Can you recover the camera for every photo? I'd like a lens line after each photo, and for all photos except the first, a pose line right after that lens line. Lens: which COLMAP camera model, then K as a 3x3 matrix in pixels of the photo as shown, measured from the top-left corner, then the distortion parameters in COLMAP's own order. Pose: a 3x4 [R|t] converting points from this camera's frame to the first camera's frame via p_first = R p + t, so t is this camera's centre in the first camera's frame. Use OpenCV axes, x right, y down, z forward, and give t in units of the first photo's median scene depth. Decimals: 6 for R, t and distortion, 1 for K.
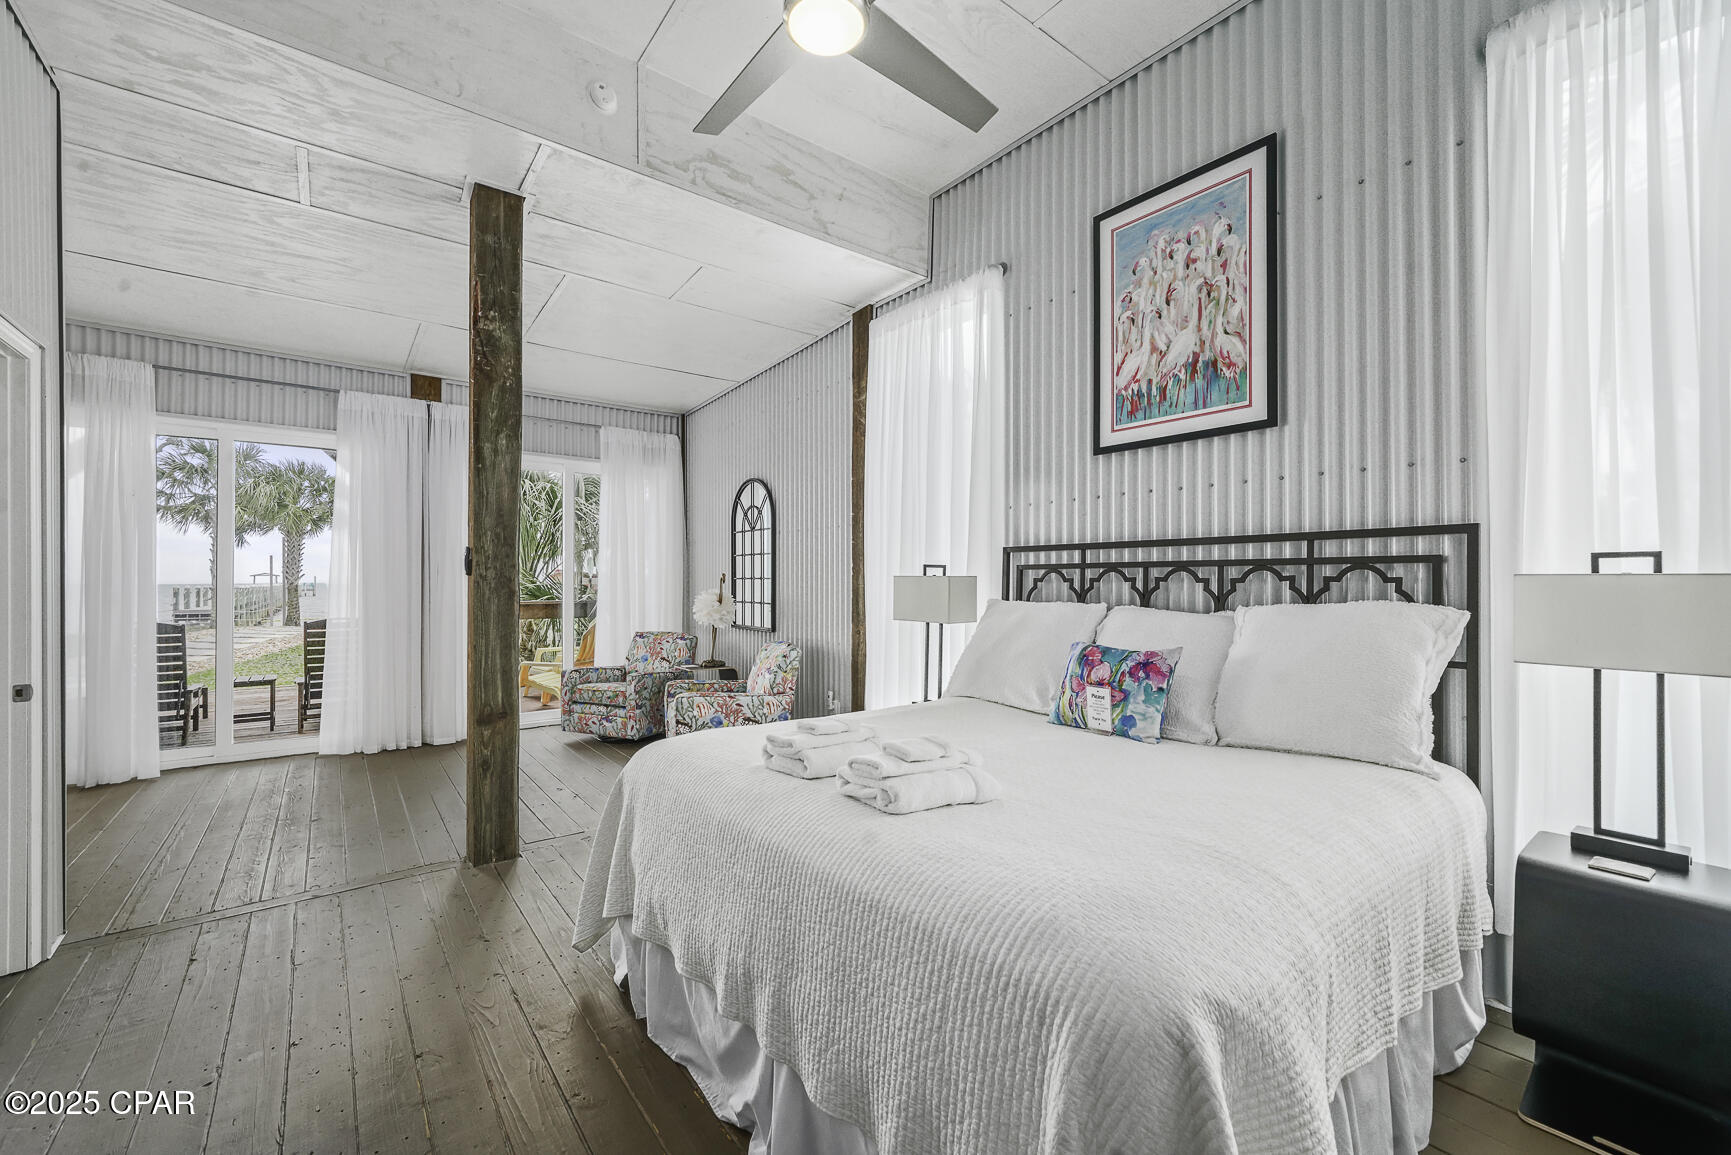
lens RADIAL K [[691.4, 0, 857.4], [0, 691.4, 575.7], [0, 0, 1]] dist [-0.010794, 0.002456]
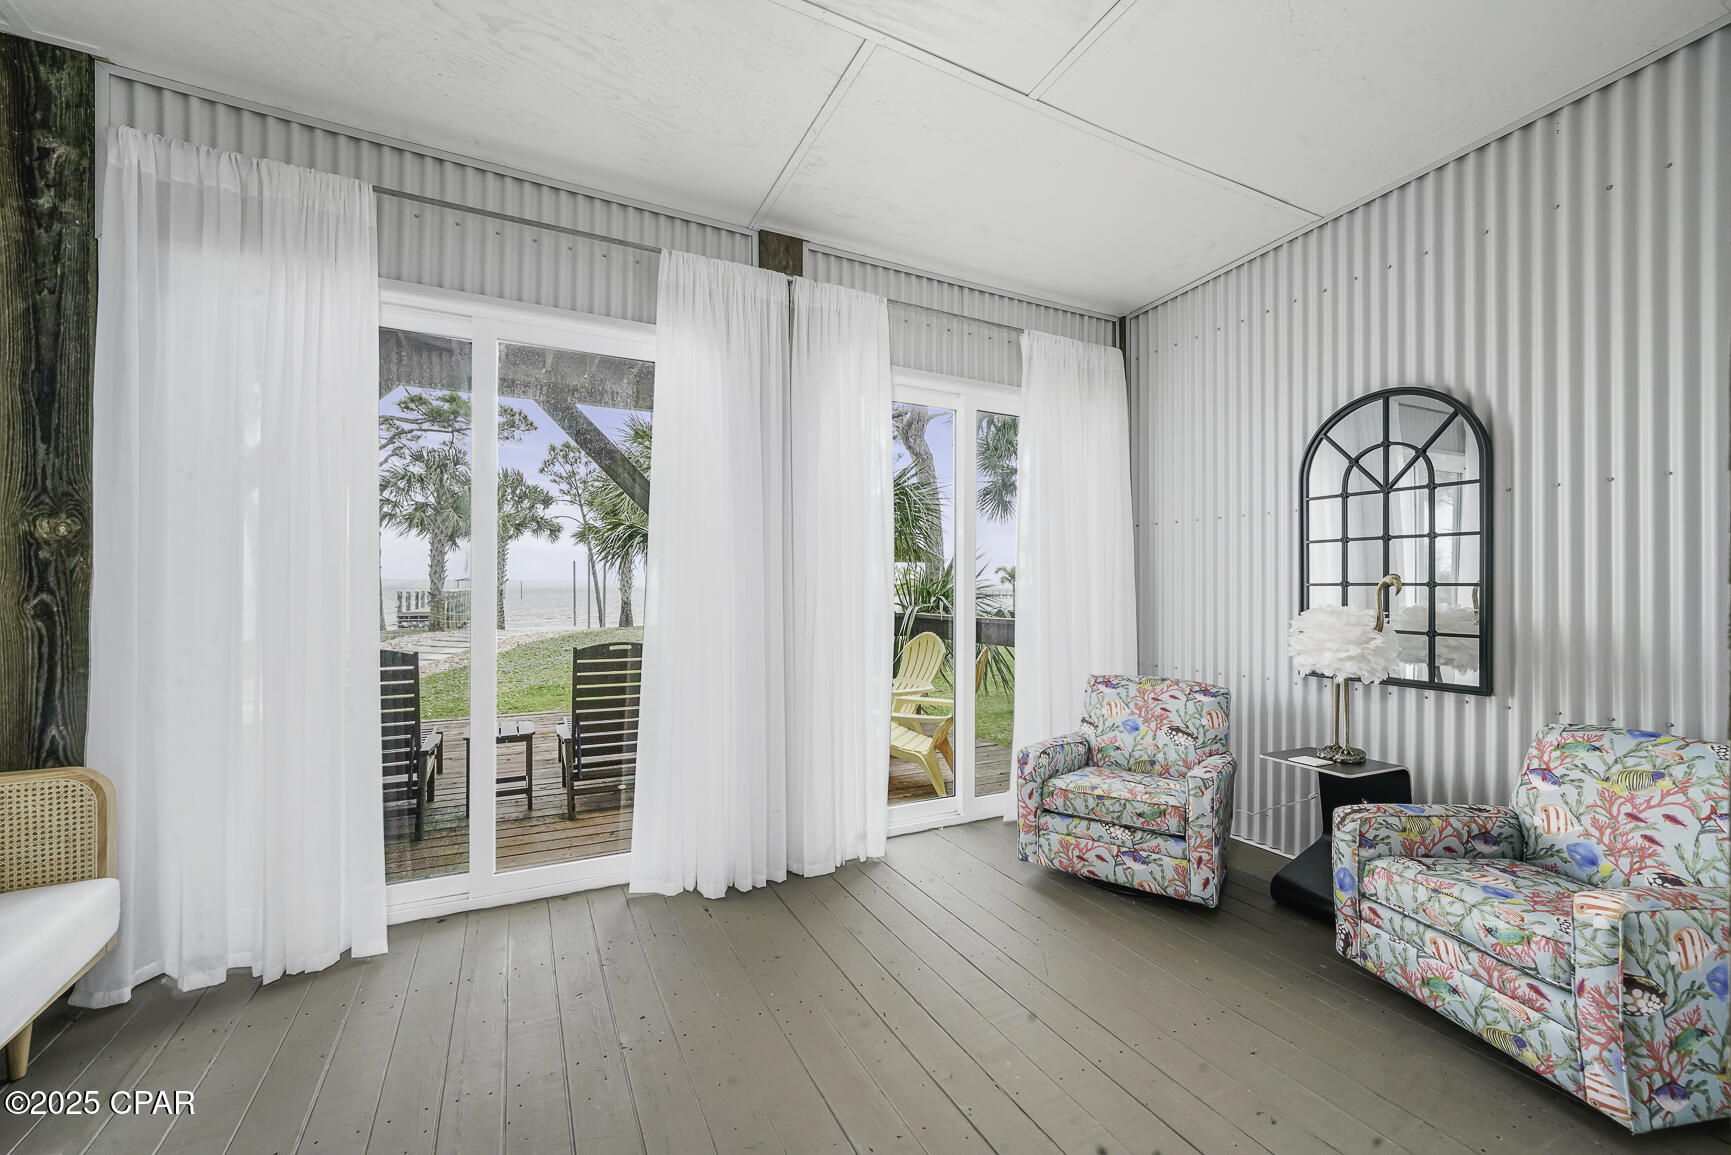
lens RADIAL K [[691.4, 0, 872.8], [0, 691.4, 584.0], [0, 0, 1]] dist [-0.010794, 0.002456]
pose [[0.984038, 0.001605, -0.177952, -0.429831], [-0.000775, 0.999988, 0.004734, 0.001602], [0.177958, -0.004521, 0.984028, 0.423497]]
